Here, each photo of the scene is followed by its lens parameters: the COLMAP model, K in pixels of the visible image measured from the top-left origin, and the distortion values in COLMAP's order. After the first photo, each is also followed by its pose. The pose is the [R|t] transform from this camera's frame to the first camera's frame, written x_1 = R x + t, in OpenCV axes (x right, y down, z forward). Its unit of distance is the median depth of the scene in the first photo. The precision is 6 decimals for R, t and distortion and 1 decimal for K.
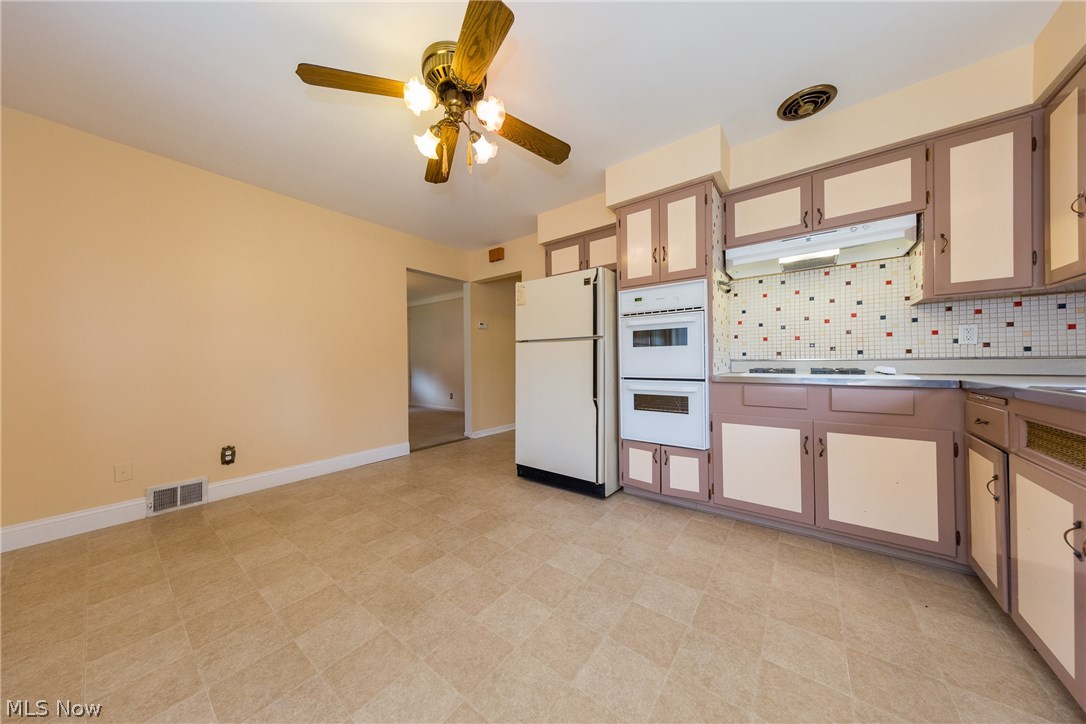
lens RADIAL K [[348.9, 0, 546.2], [0, 348.9, 362.4], [0, 0, 1]] dist [0.006256, -0.000161]
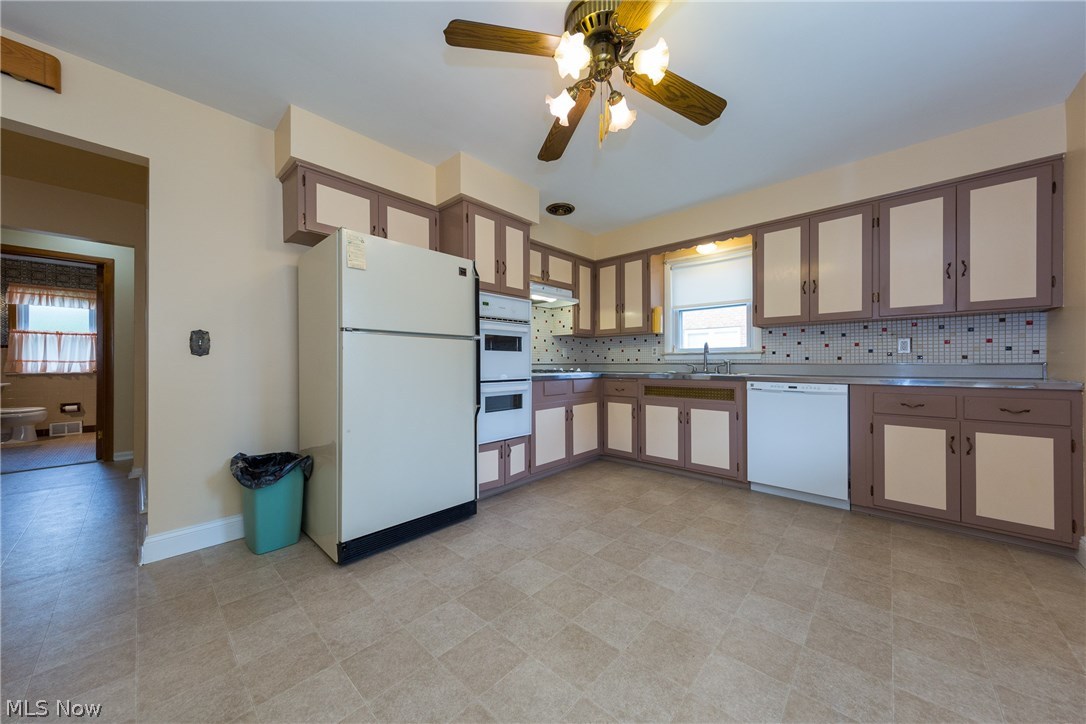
lens RADIAL K [[374.9, 0, 548.8], [0, 374.9, 362.7], [0, 0, 1]] dist [0.007622, 0.000010]
pose [[0.078872, 0.010751, 0.996827, -0.946447], [0.006321, 0.999916, -0.011284, 0.005431], [-0.996865, 0.007191, 0.078798, 0.856612]]
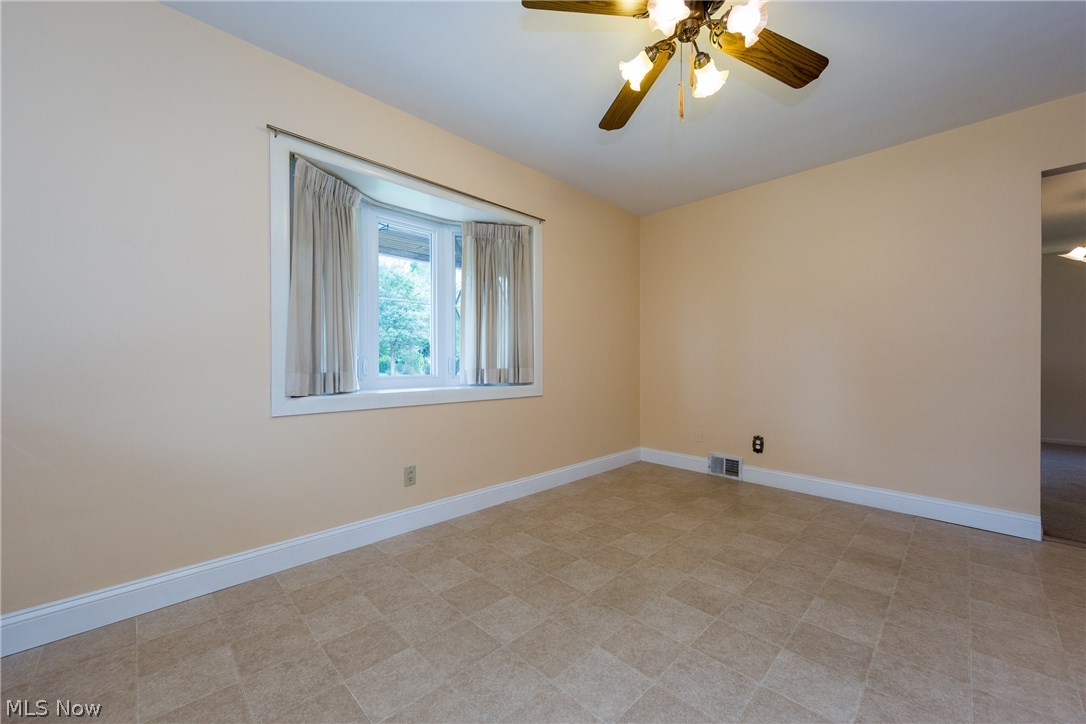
lens RADIAL K [[412.2, 0, 541.7], [0, 412.2, 359.4], [0, 0, 1]] dist [0.003403, 0.000016]
pose [[-0.144036, 0.012791, -0.989490, 0.558221], [-0.006725, 0.999881, 0.013904, -0.012822], [0.989550, 0.008657, -0.143933, 0.657533]]
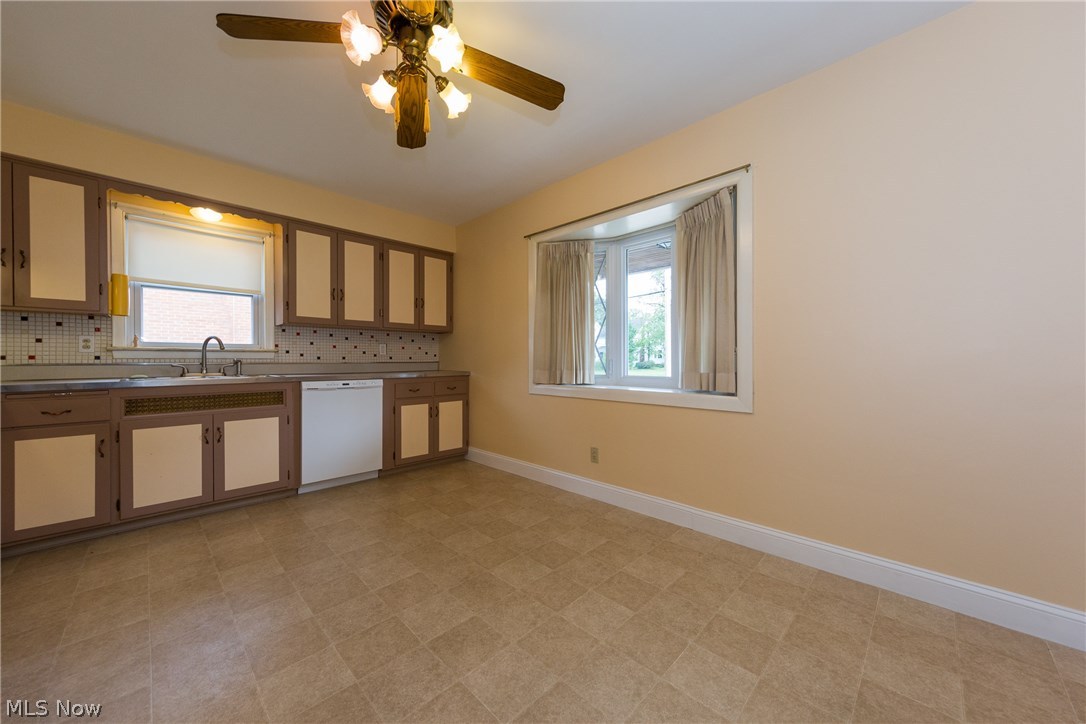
lens RADIAL K [[390.0, 0, 547.7], [0, 390.0, 362.9], [0, 0, 1]] dist [0.000789, 0.000188]
pose [[-0.993567, 0.010495, 0.112757, -0.532981], [0.011925, 0.999857, 0.012018, -0.009452], [-0.112615, 0.013285, -0.993550, 1.507026]]
